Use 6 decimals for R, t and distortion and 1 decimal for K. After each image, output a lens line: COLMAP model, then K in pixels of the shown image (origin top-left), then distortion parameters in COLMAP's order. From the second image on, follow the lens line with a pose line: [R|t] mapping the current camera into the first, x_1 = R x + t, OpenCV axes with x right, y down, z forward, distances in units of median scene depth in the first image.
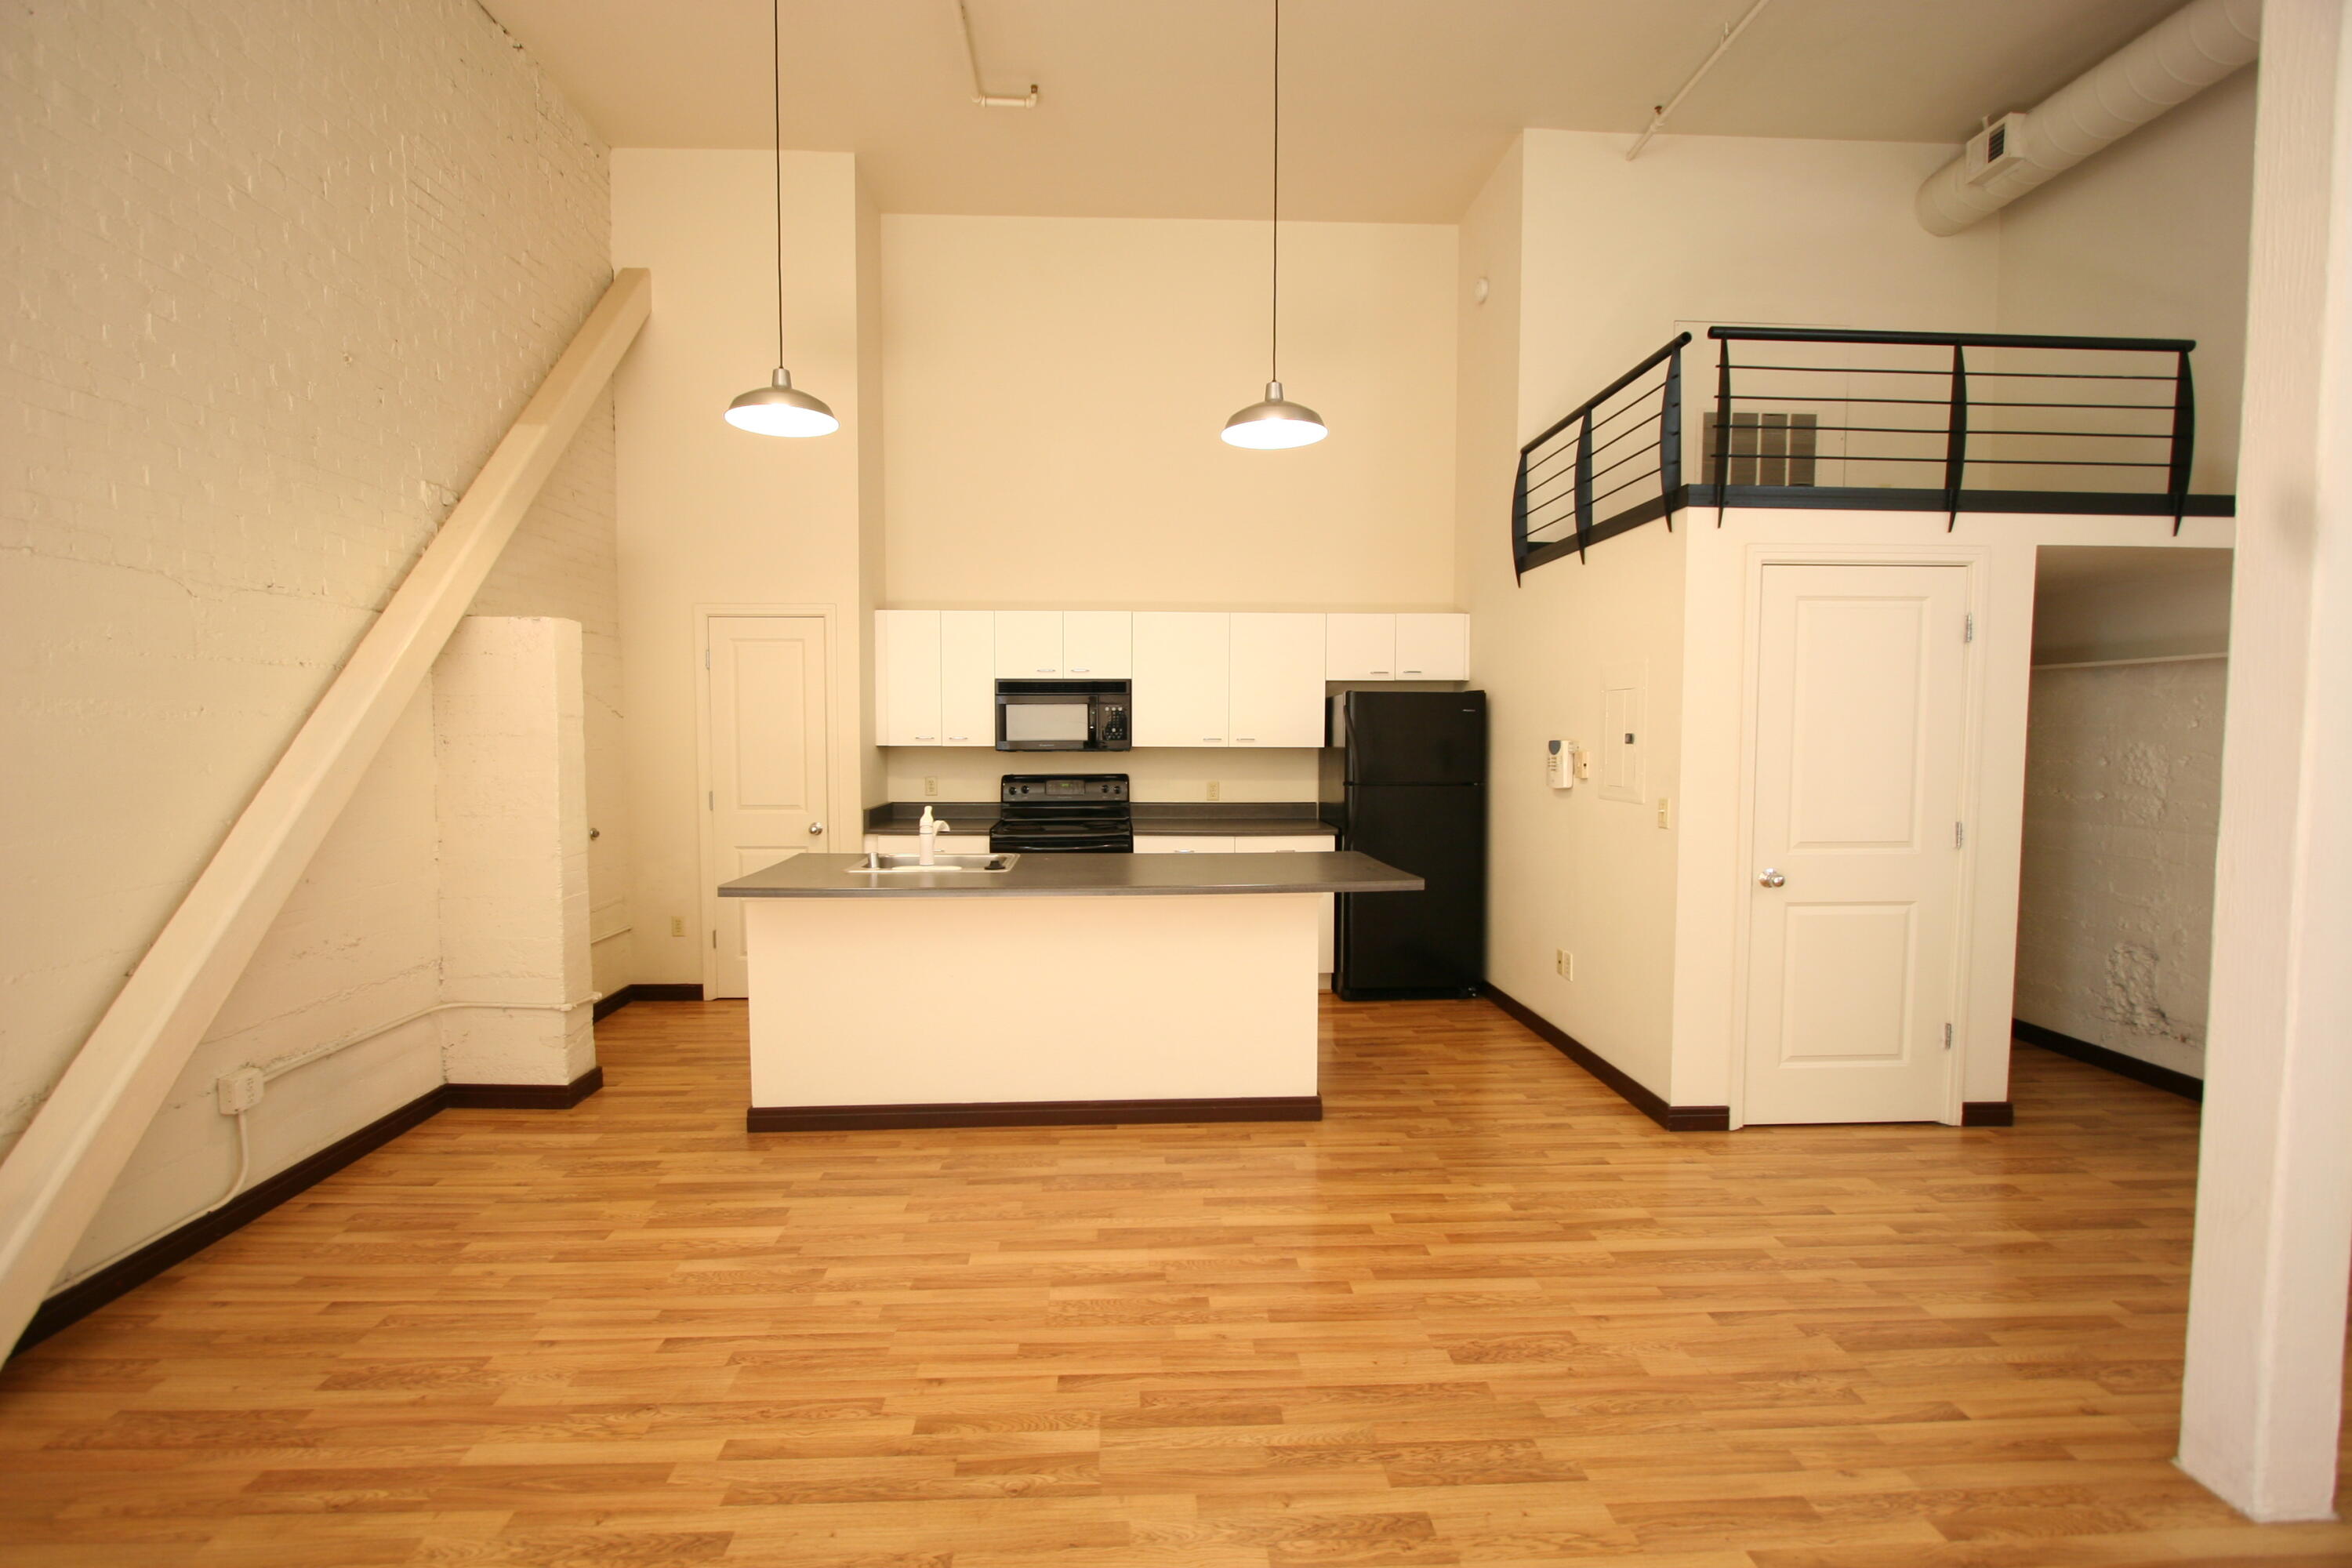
lens RADIAL K [[1074.0, 0, 1168.1], [0, 1074.0, 801.6], [0, 0, 1]] dist [-0.012707, 0.001885]
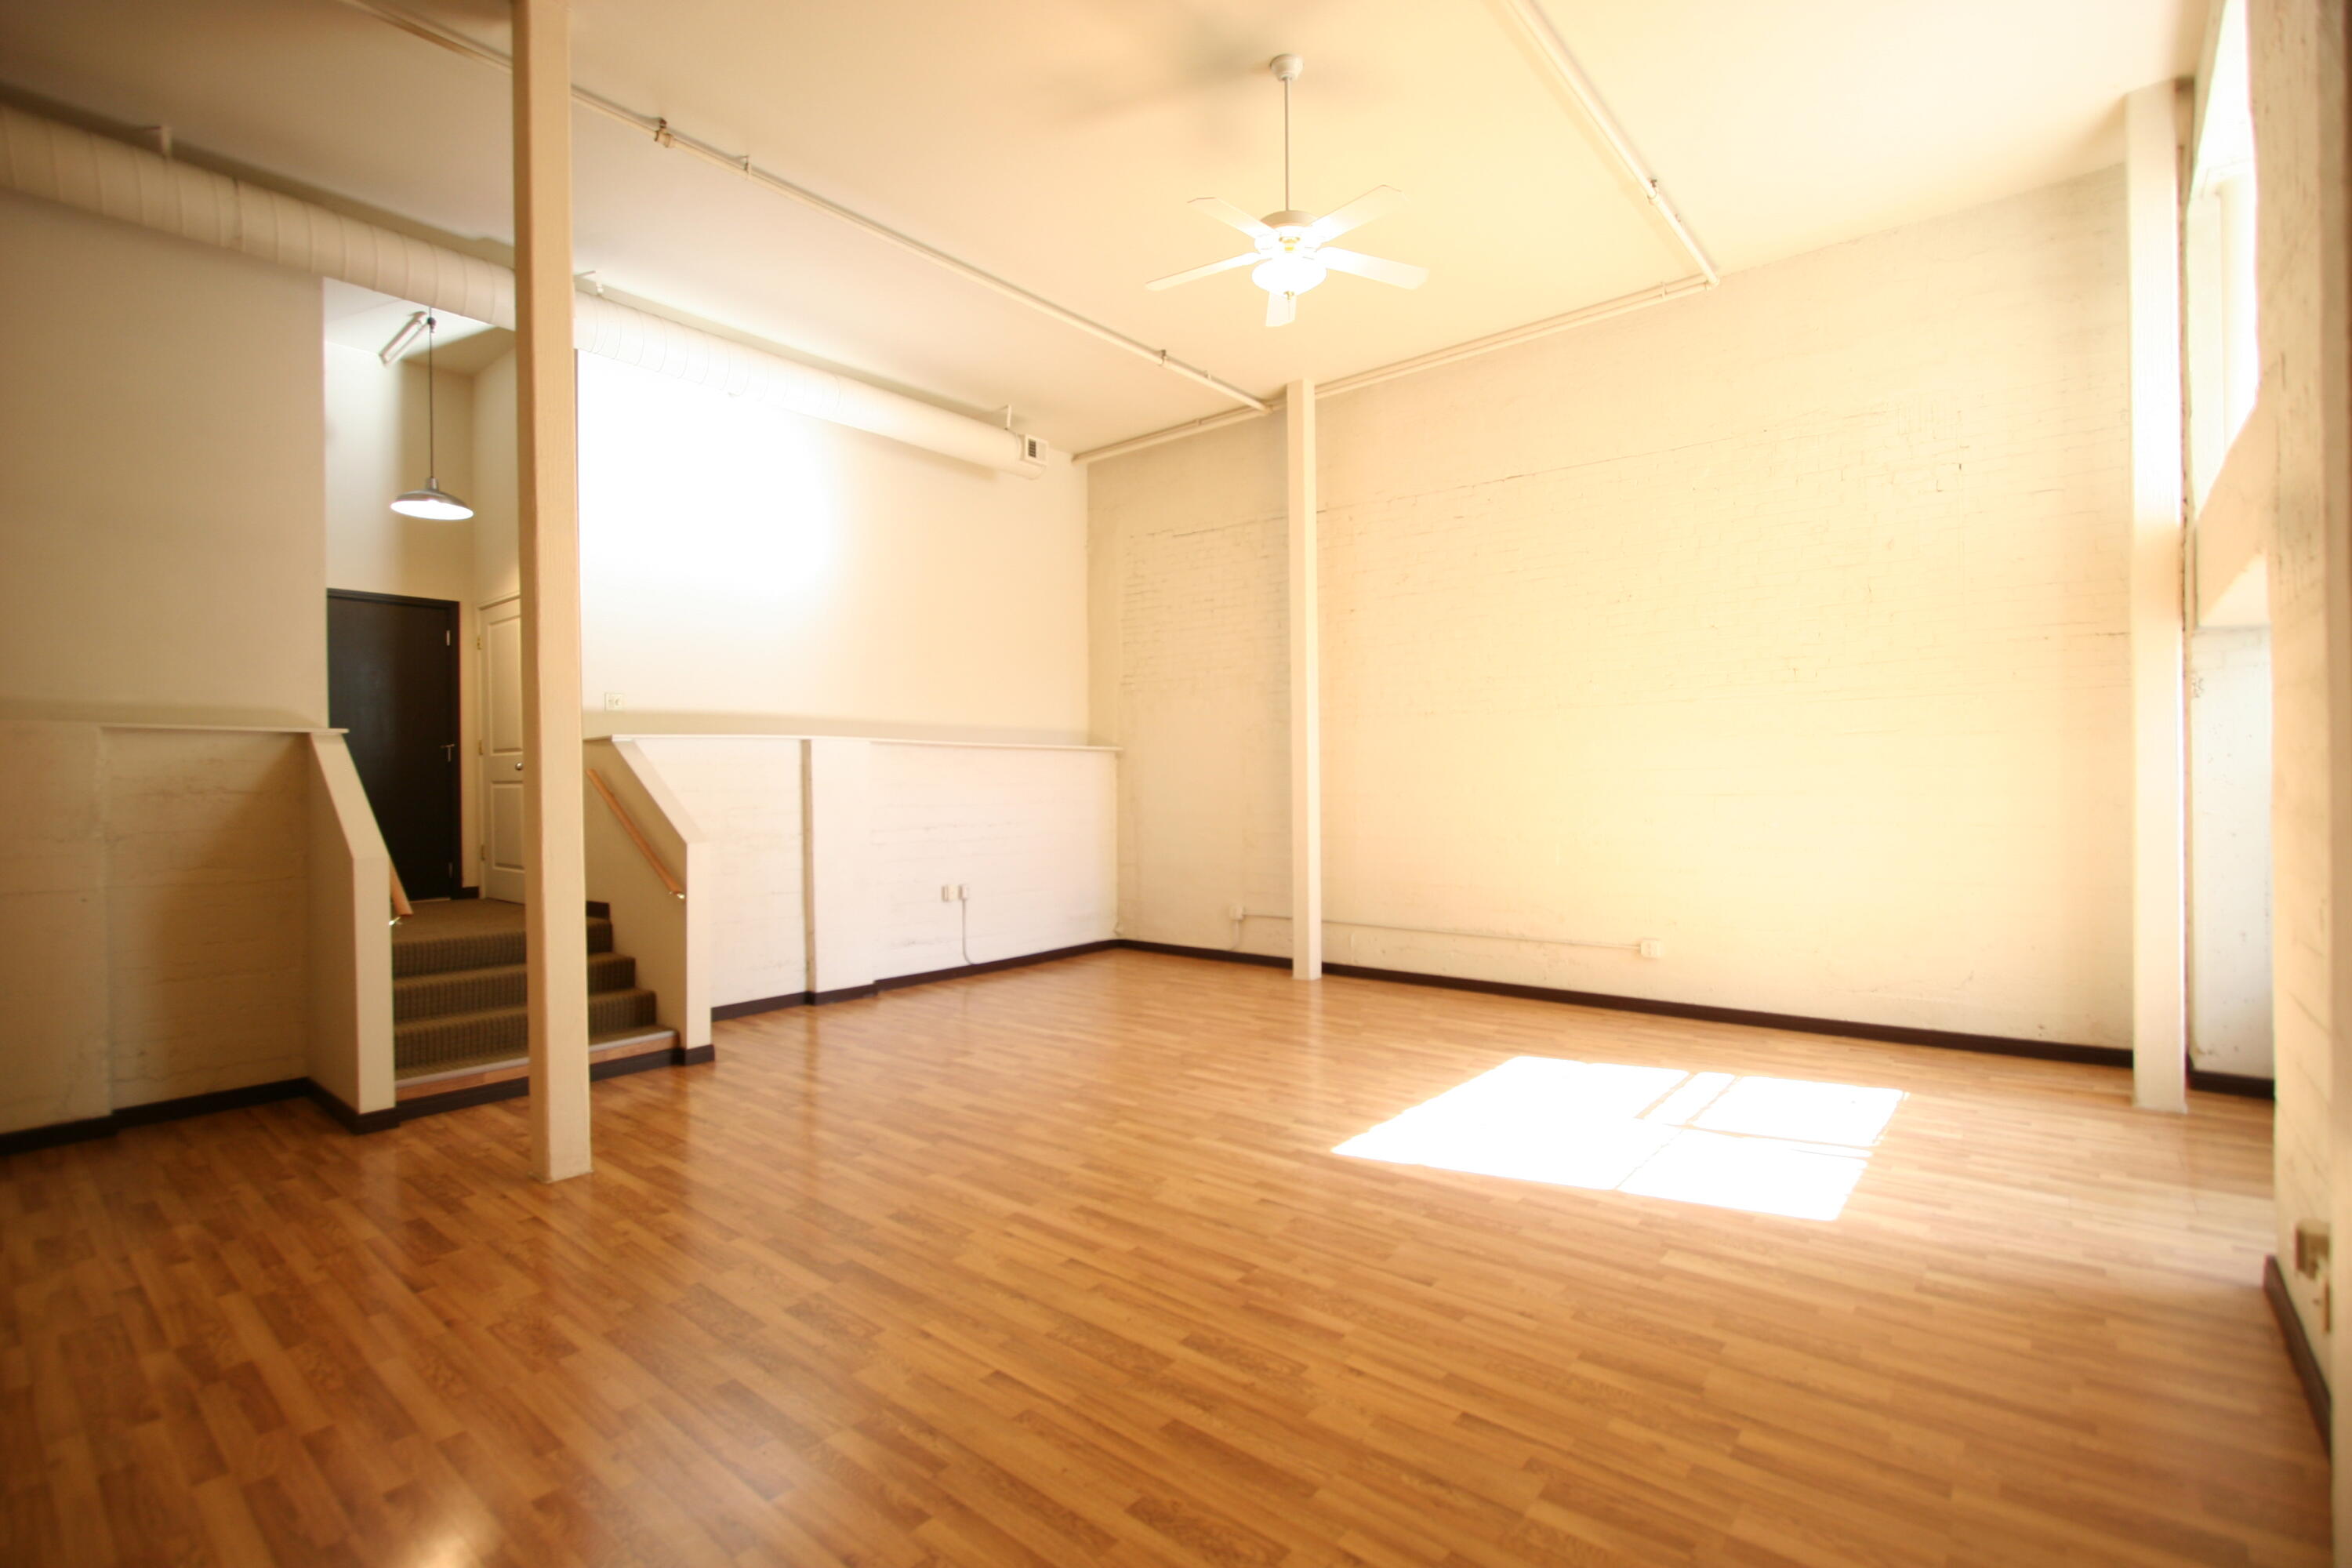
lens RADIAL K [[1074.0, 0, 1148.1], [0, 1074.0, 788.2], [0, 0, 1]] dist [-0.012707, 0.001885]
pose [[-0.732639, 0.005180, 0.680597, -0.582692], [0.063628, 0.996113, 0.060913, -0.054410], [-0.677636, 0.087932, -0.730121, 0.855233]]
